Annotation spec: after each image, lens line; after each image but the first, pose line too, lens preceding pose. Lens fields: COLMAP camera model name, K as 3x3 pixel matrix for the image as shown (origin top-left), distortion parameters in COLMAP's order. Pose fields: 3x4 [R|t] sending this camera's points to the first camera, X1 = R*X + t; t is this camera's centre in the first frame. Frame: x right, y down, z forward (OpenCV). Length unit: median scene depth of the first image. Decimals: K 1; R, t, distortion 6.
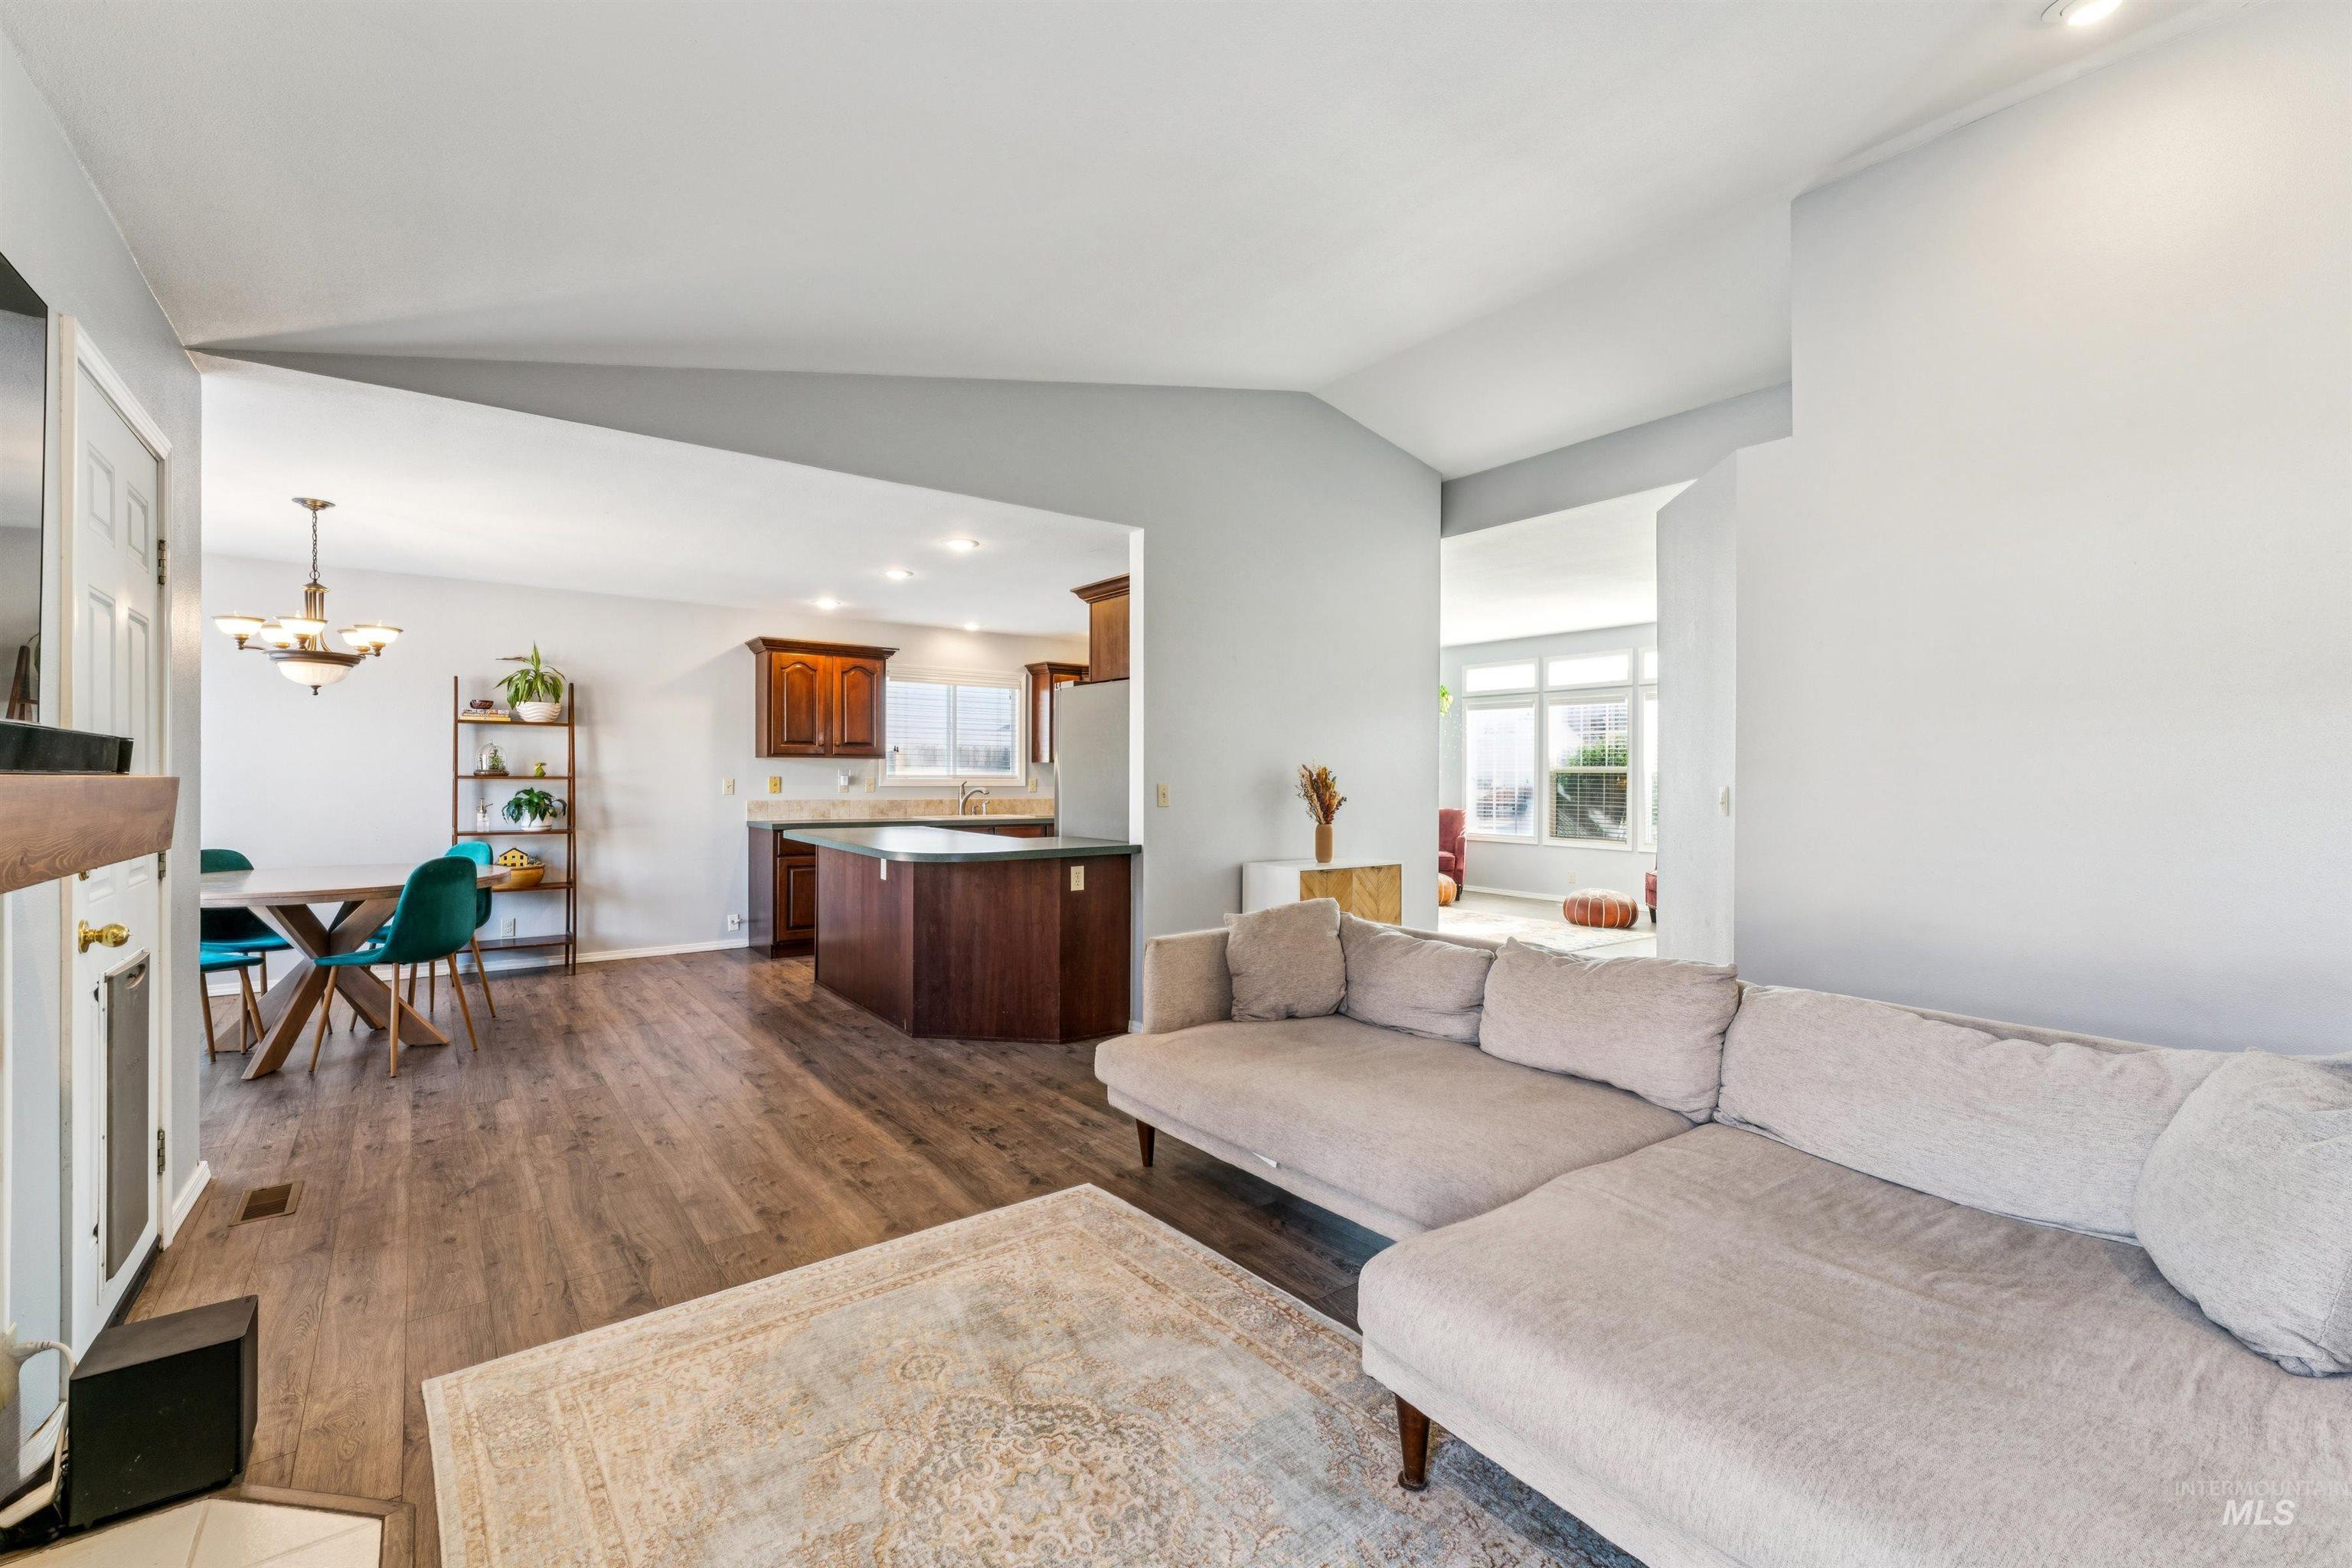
lens RADIAL K [[1013.7, 0, 1171.5], [0, 1013.7, 784.9], [0, 0, 1]] dist [-0.004193, -0.001272]
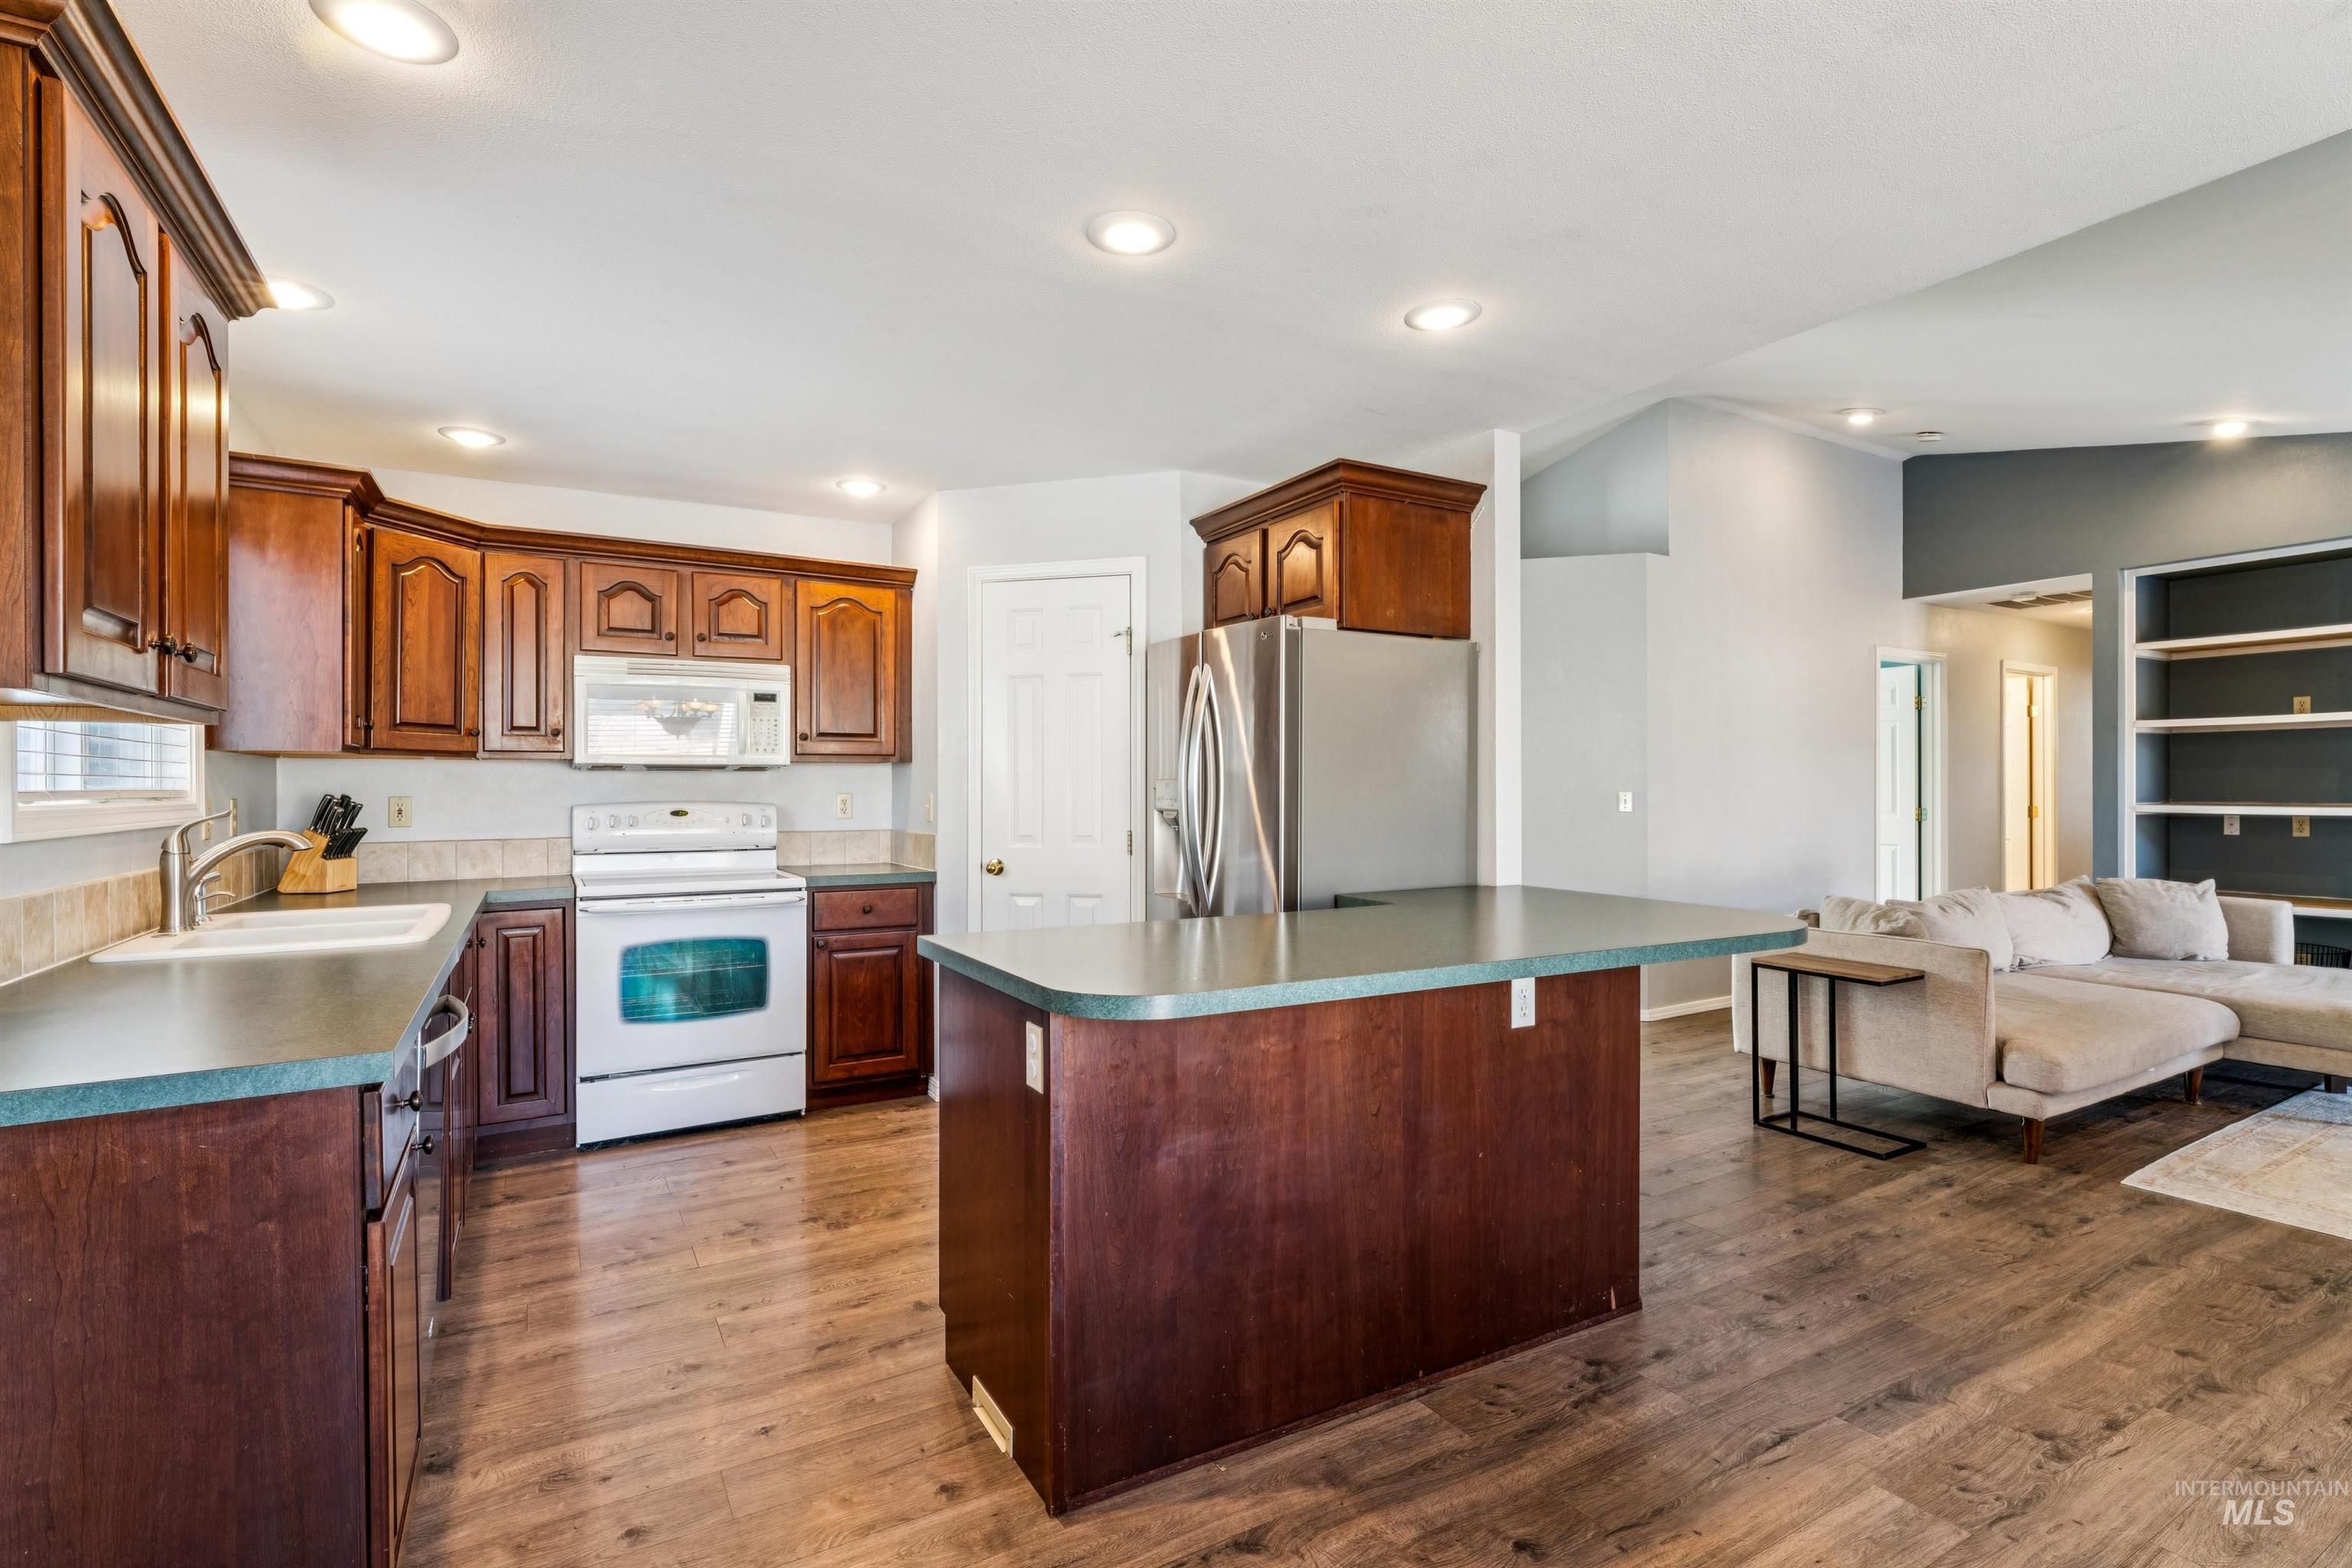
lens RADIAL K [[1081.5, 0, 1215.0], [0, 1081.5, 784.4], [0, 0, 1]] dist [-0.007467, 0.001369]
pose [[0.108824, -0.004505, 0.994051, -0.637740], [0.010432, 0.999940, 0.003389, -0.012156], [-0.994006, 0.010002, 0.108865, 0.902645]]
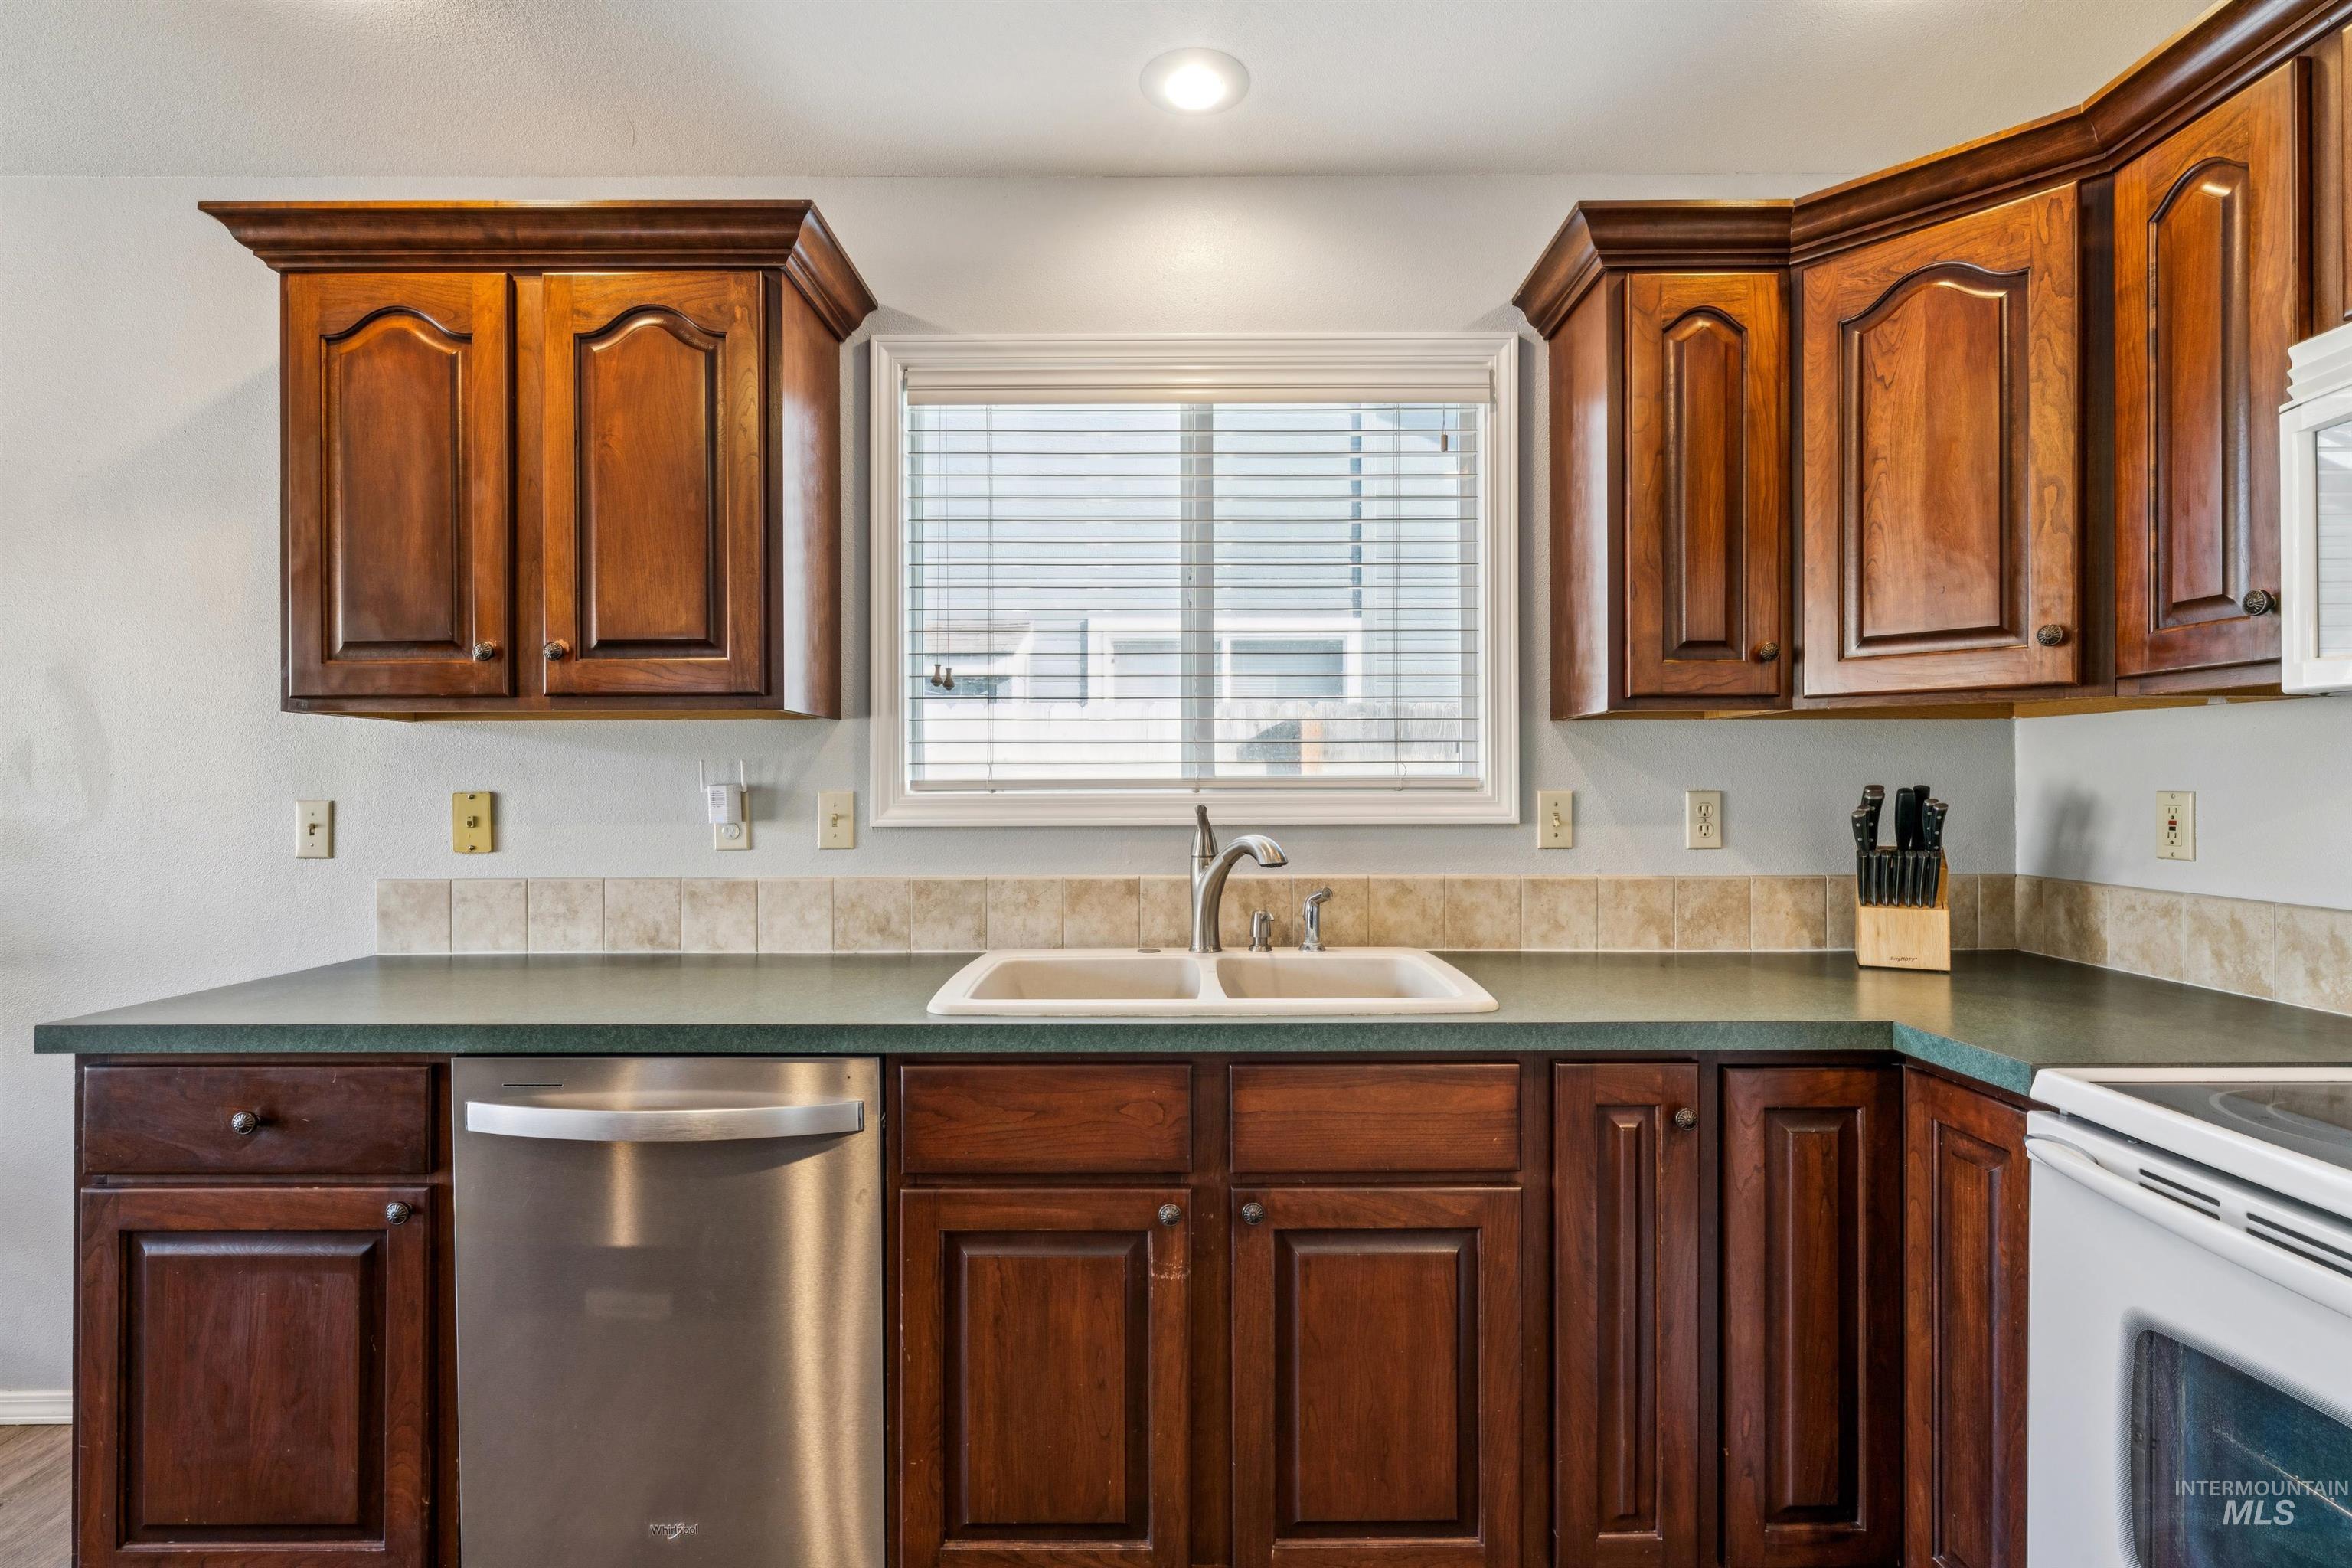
lens RADIAL K [[1107.4, 0, 1176.4], [0, 1107.4, 782.8], [0, 0, 1]] dist [-0.004671, -0.000543]
pose [[0.801762, -0.008166, -0.597588, -0.079091], [0.003453, 0.999953, -0.009031, -0.008647], [0.597633, 0.005177, 0.801753, 1.060644]]
